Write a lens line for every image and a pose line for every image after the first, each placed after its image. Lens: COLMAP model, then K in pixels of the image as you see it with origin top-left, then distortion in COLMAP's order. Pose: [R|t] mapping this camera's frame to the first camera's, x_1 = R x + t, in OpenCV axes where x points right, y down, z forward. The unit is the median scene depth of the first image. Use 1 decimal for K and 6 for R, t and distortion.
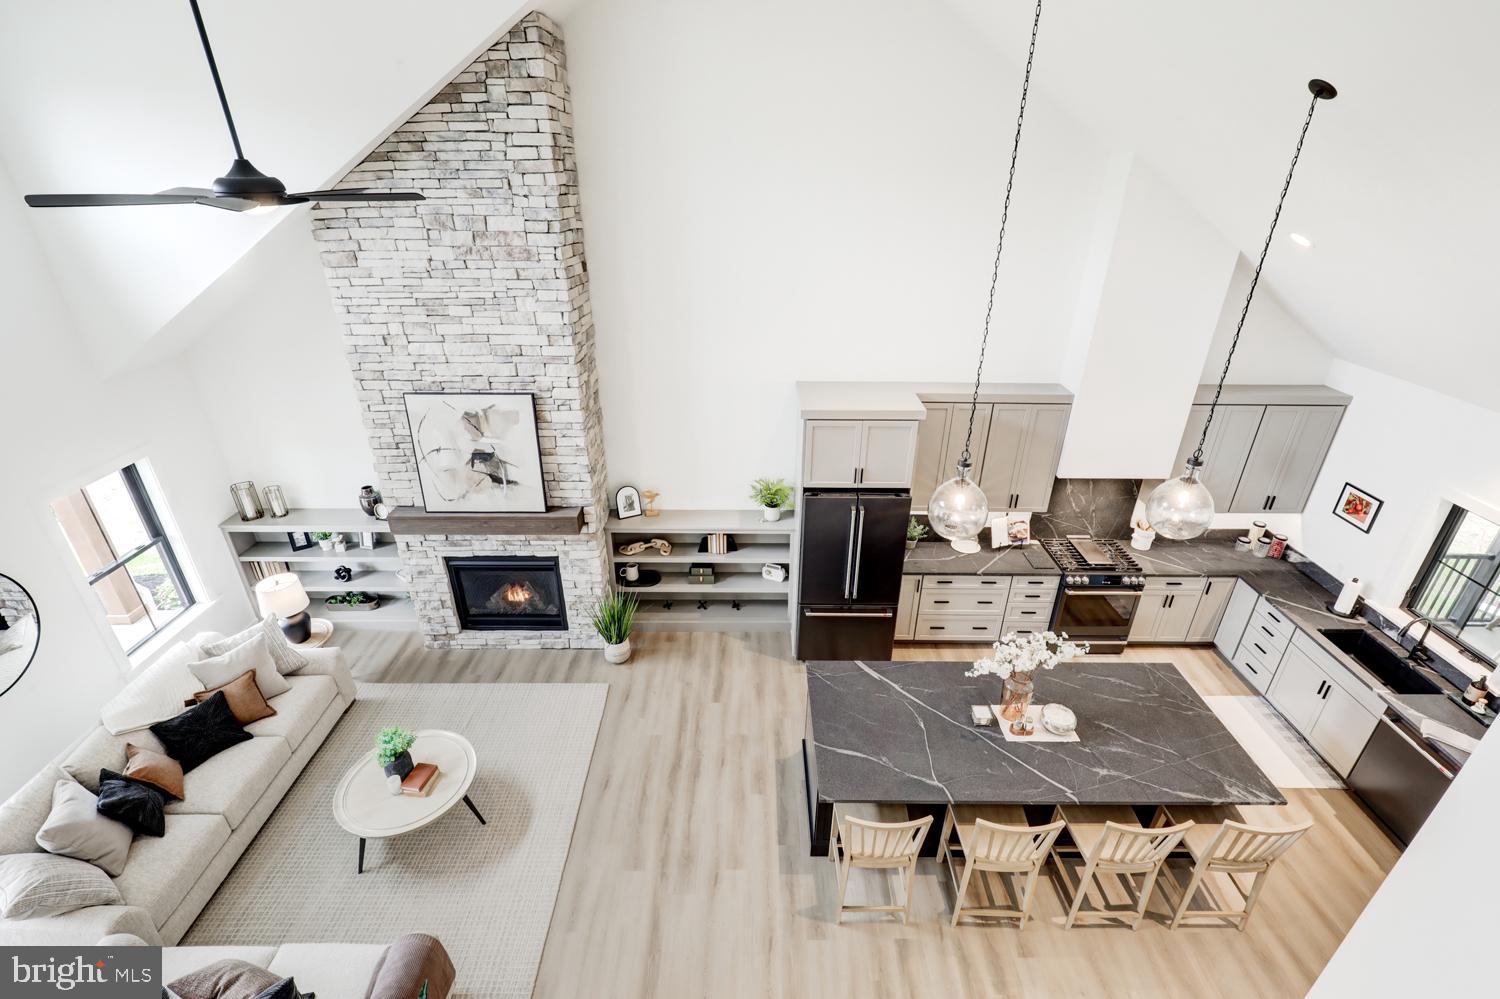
lens RADIAL K [[671.4, 0, 747.4], [0, 671.4, 500.1], [0, 0, 1]] dist [0.000317, 0.000966]
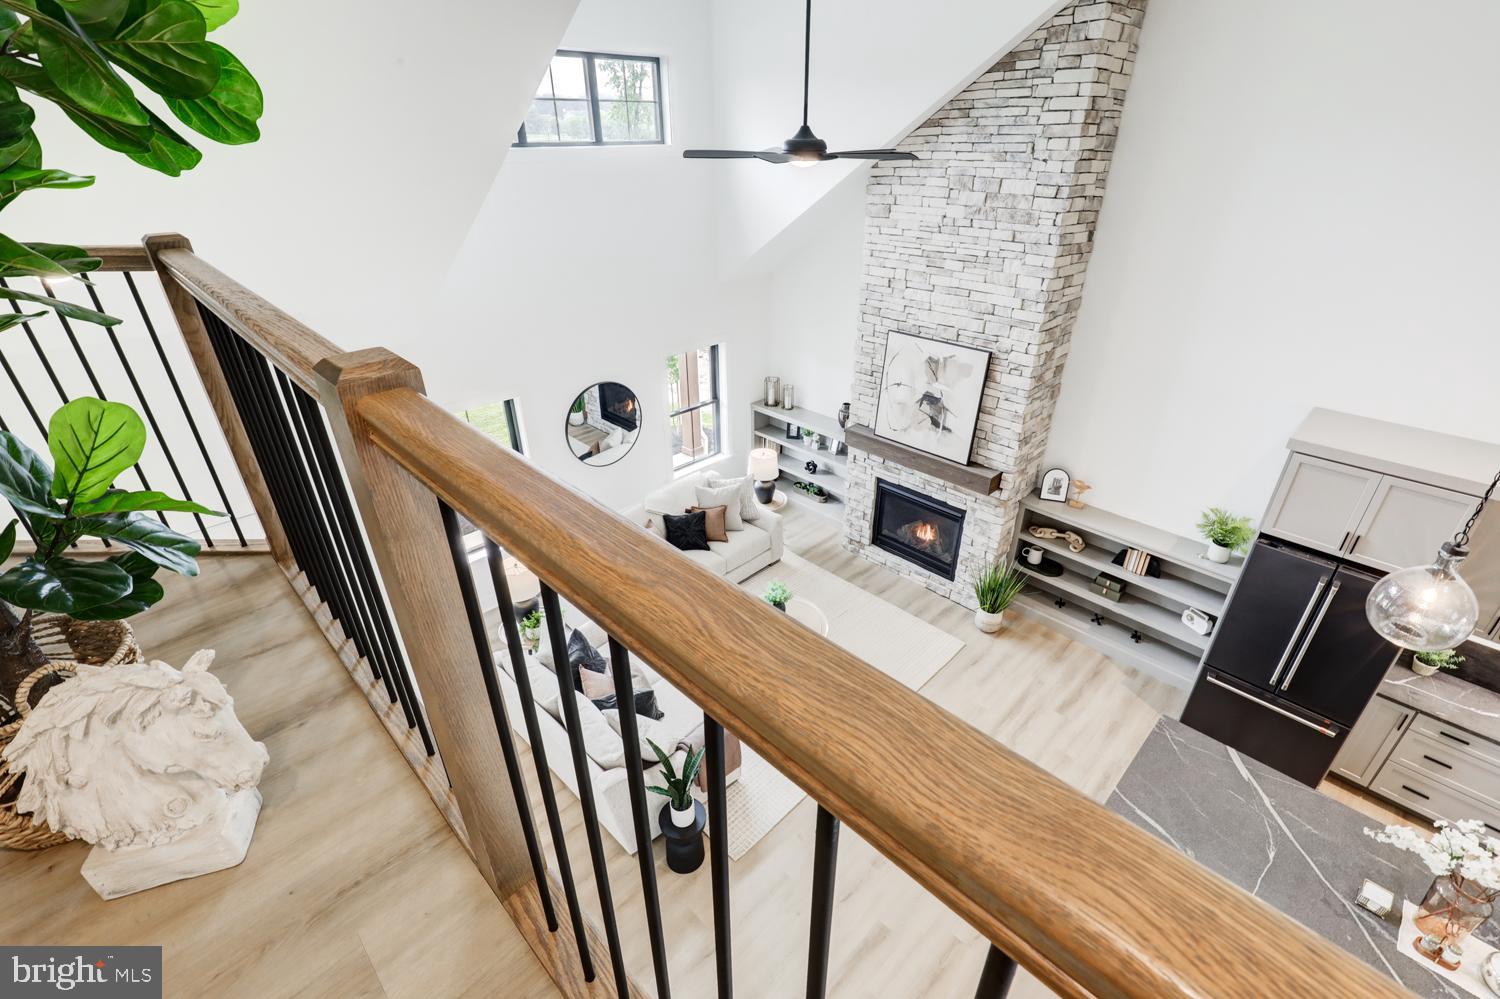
lens RADIAL K [[671.4, 0, 754.4], [0, 671.4, 496.9], [0, 0, 1]] dist [0.000317, 0.000966]
pose [[0.706838, 0.334672, -0.623198, 0.144610], [-0.313151, 0.938013, 0.148555, 0.012693], [0.634285, 0.090151, 0.767825, -0.017417]]
